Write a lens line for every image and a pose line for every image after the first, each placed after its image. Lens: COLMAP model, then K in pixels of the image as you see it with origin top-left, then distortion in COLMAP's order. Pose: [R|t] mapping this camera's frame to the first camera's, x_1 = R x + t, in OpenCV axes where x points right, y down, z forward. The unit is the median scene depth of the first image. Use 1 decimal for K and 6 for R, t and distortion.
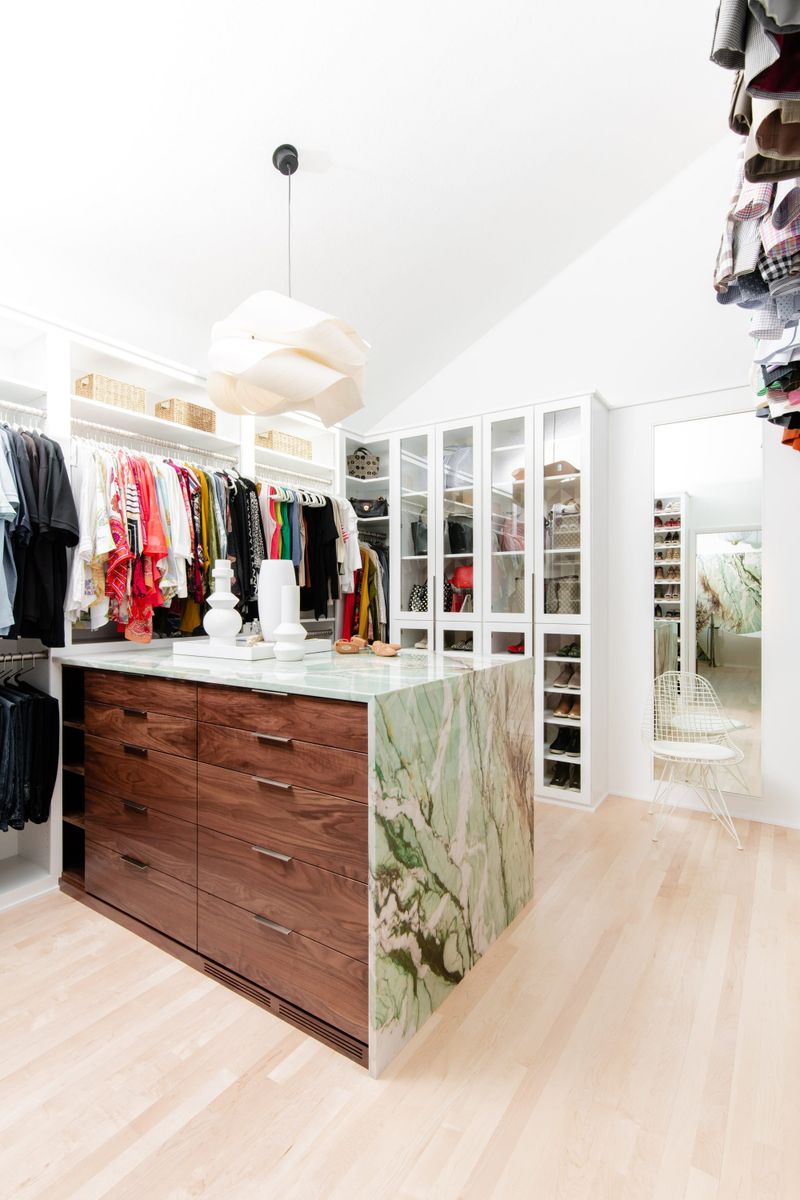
lens RADIAL K [[565.6, 0, 400.0], [0, 565.6, 600.0], [0, 0, 1]] dist [-0.001524, -0.000177]
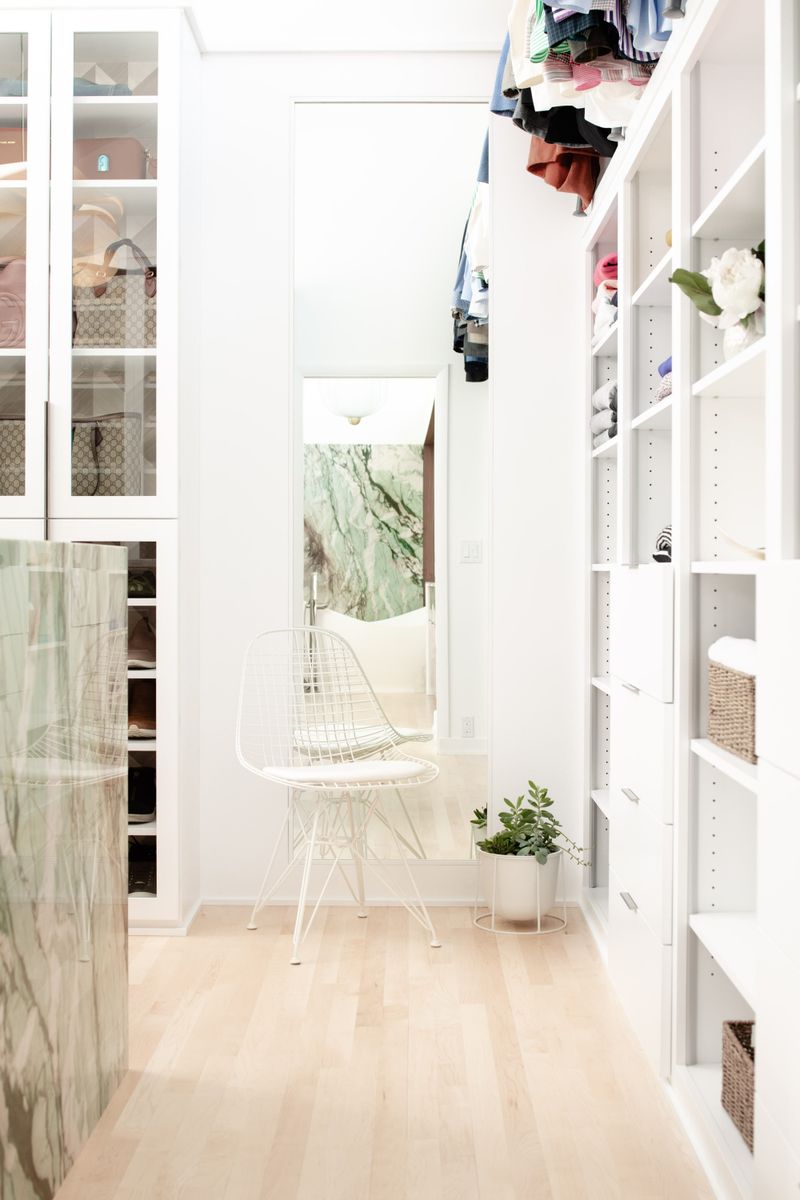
lens RADIAL K [[1505.9, 0, 400.0], [0, 1505.9, 600.0], [0, 0, 1]] dist [-0.016937, -0.051580]
pose [[0.836068, -0.009838, 0.548537, -0.360912], [-0.002688, 0.999754, 0.022027, 0.166831], [-0.548619, -0.019891, 0.835836, -0.200575]]
